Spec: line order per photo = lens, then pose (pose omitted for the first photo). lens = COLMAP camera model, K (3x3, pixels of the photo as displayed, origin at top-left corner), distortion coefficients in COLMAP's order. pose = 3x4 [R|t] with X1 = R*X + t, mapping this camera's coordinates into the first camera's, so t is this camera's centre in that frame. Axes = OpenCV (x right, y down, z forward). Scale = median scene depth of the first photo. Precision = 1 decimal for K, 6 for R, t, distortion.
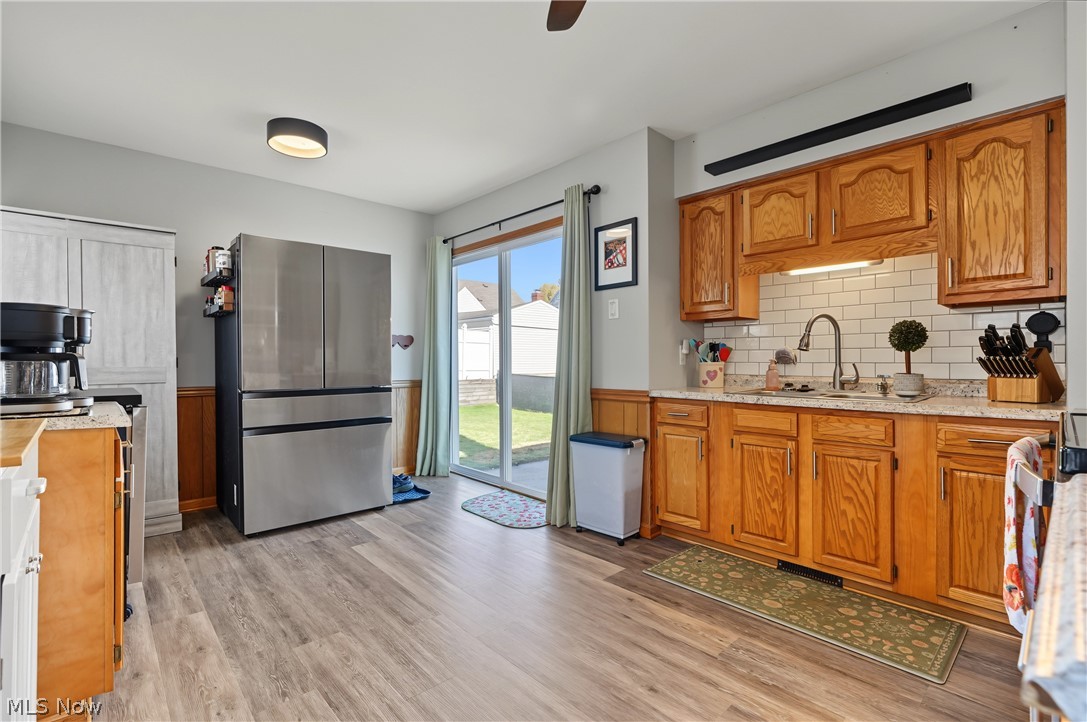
lens RADIAL K [[496.8, 0, 536.9], [0, 496.8, 363.1], [0, 0, 1]] dist [-0.012970, 0.002937]
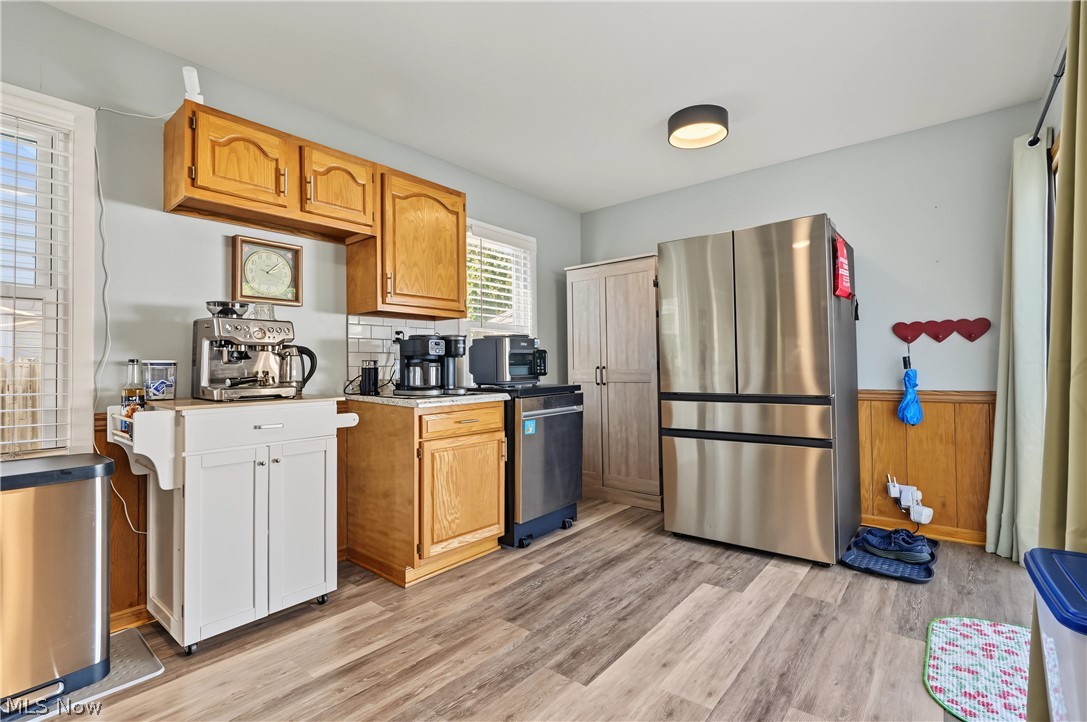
lens RADIAL K [[496.8, 0, 531.9], [0, 496.8, 355.8], [0, 0, 1]] dist [-0.012970, 0.002937]
pose [[0.146463, -0.021058, -0.988992, 0.479127], [0.008180, 0.999765, -0.020076, -0.002871], [0.989182, -0.005149, 0.146601, 0.660153]]
